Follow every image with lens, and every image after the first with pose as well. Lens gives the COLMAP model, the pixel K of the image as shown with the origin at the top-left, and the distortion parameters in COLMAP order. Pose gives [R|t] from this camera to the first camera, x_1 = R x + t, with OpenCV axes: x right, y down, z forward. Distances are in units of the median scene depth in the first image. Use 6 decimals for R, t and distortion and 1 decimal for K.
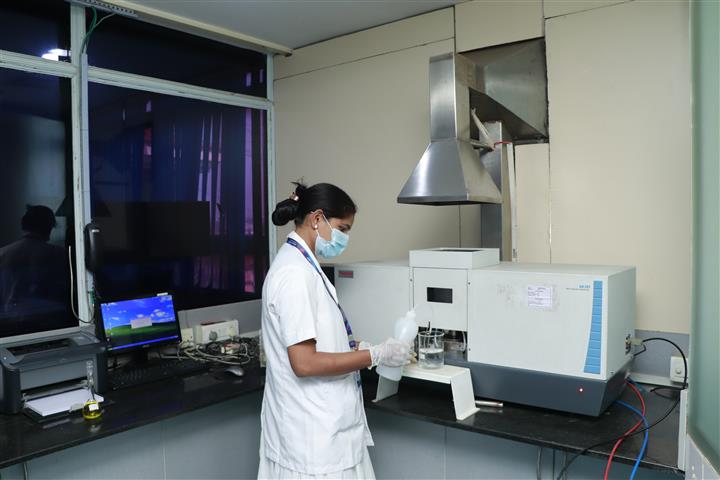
lens RADIAL K [[581.5, 0, 359.3], [0, 581.5, 242.1], [0, 0, 1]] dist [-0.160543, 0.108330]
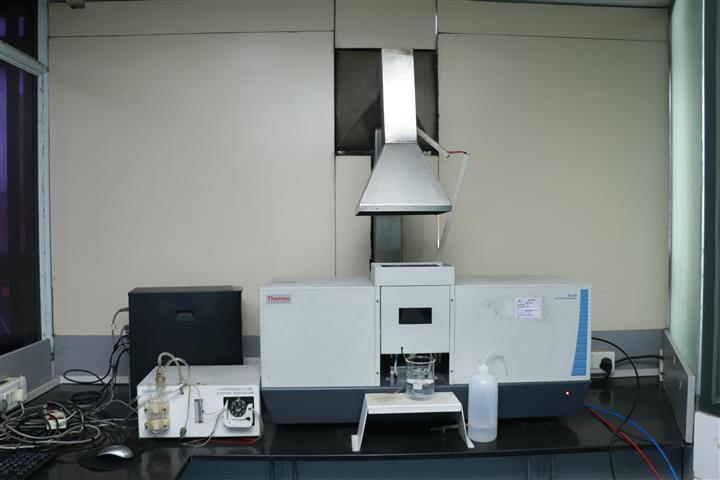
lens RADIAL K [[581.5, 0, 365.7], [0, 581.5, 240.5], [0, 0, 1]] dist [-0.160543, 0.108330]
pose [[0.764728, -0.000849, 0.644353, -0.446794], [0.016463, 0.999698, -0.018220, -0.008778], [-0.644143, 0.024541, 0.764511, 0.326125]]
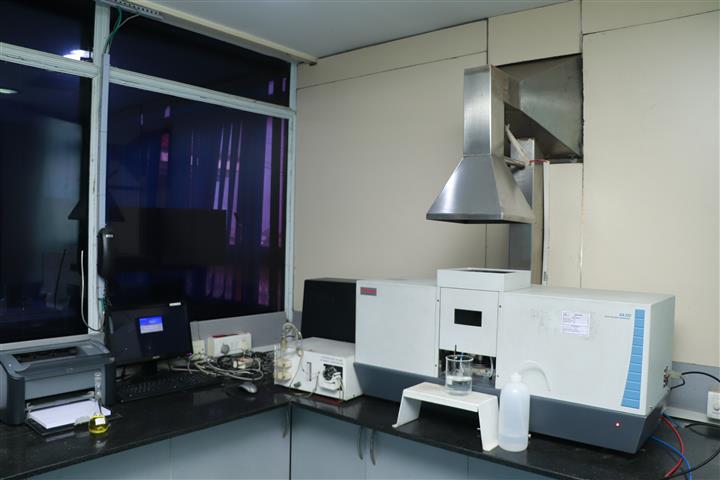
lens RADIAL K [[581.5, 0, 359.2], [0, 581.5, 240.0], [0, 0, 1]] dist [-0.160543, 0.108330]
pose [[0.999129, 0.038190, -0.016836, -0.025921], [-0.038657, 0.998850, -0.028349, -0.001908], [0.015734, 0.028975, 0.999456, 0.041024]]
